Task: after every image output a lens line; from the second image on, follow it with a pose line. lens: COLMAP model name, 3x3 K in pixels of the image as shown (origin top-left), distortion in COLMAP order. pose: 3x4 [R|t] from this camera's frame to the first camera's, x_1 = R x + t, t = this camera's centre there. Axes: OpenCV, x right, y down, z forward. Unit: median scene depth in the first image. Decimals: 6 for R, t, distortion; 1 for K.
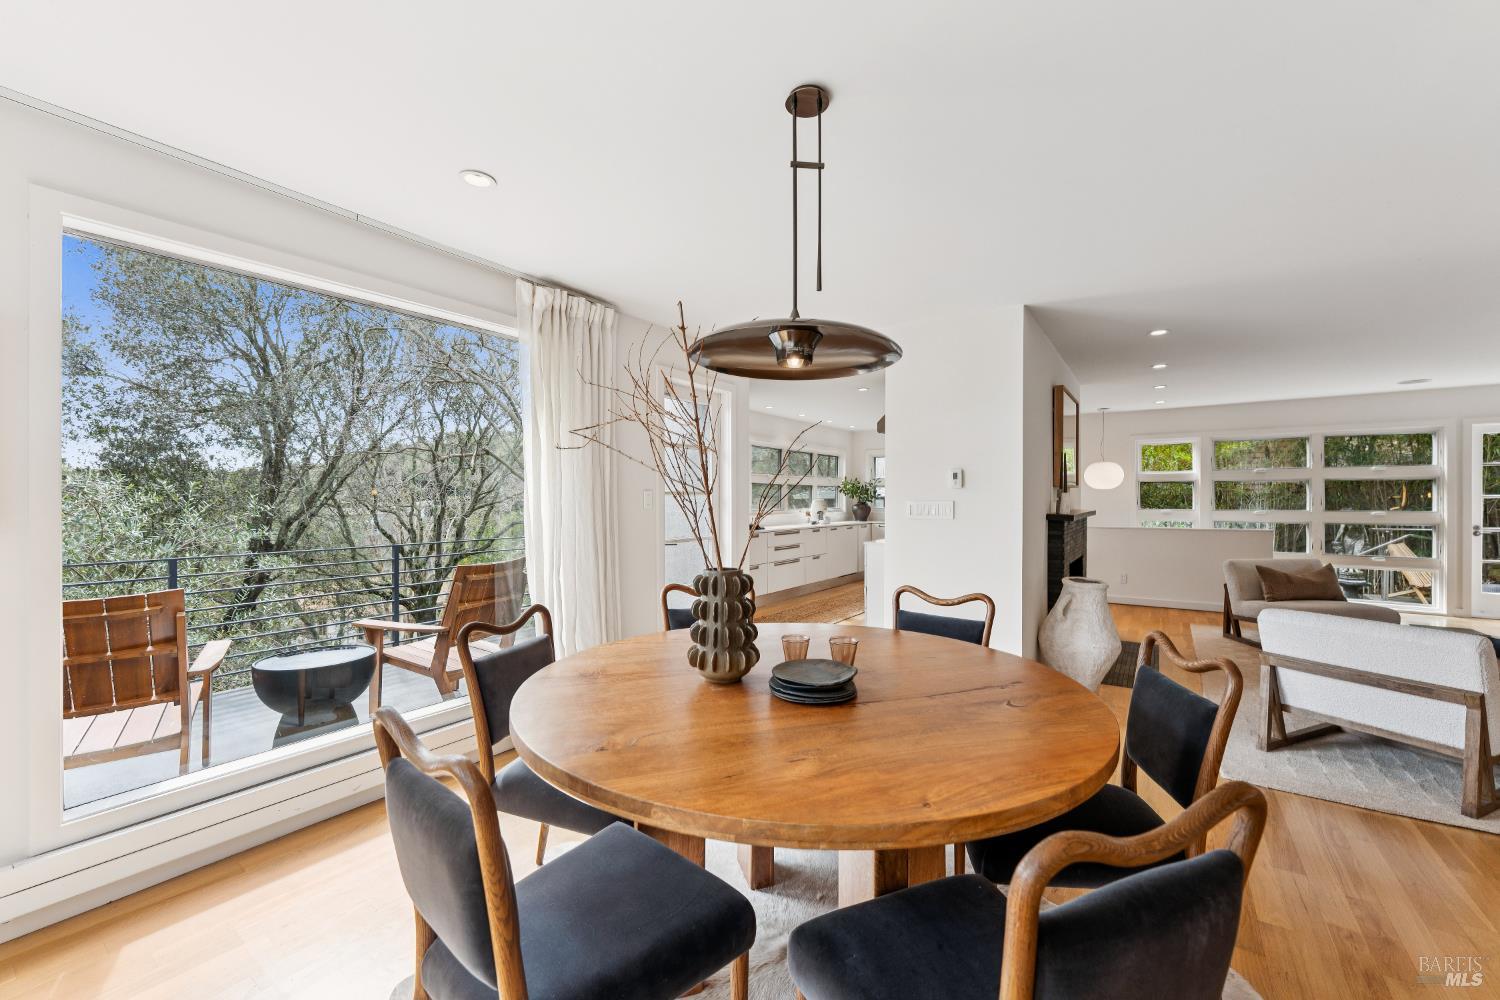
lens RADIAL K [[596.9, 0, 745.6], [0, 596.9, 503.6], [0, 0, 1]] dist [-0.002331, 0.000589]
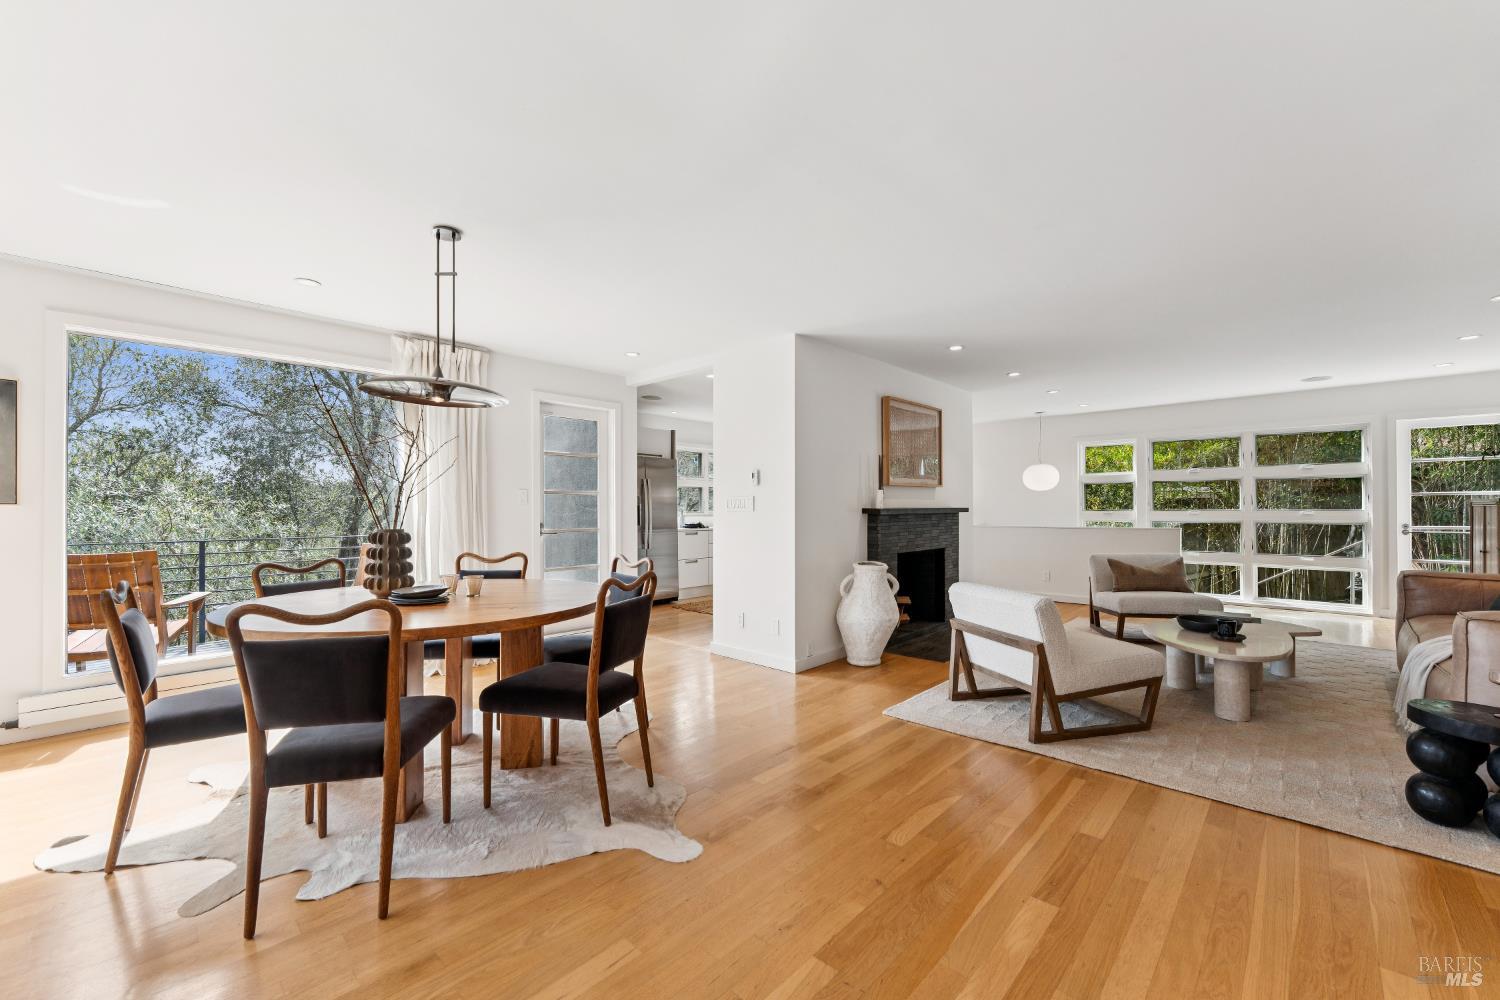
lens RADIAL K [[596.9, 0, 747.1], [0, 596.9, 508.5], [0, 0, 1]] dist [-0.002331, 0.000589]
pose [[0.989342, -0.002483, -0.145587, 0.306489], [0.001290, 0.999965, -0.008288, 0.018339], [0.145603, 0.008012, 0.989311, -0.119962]]
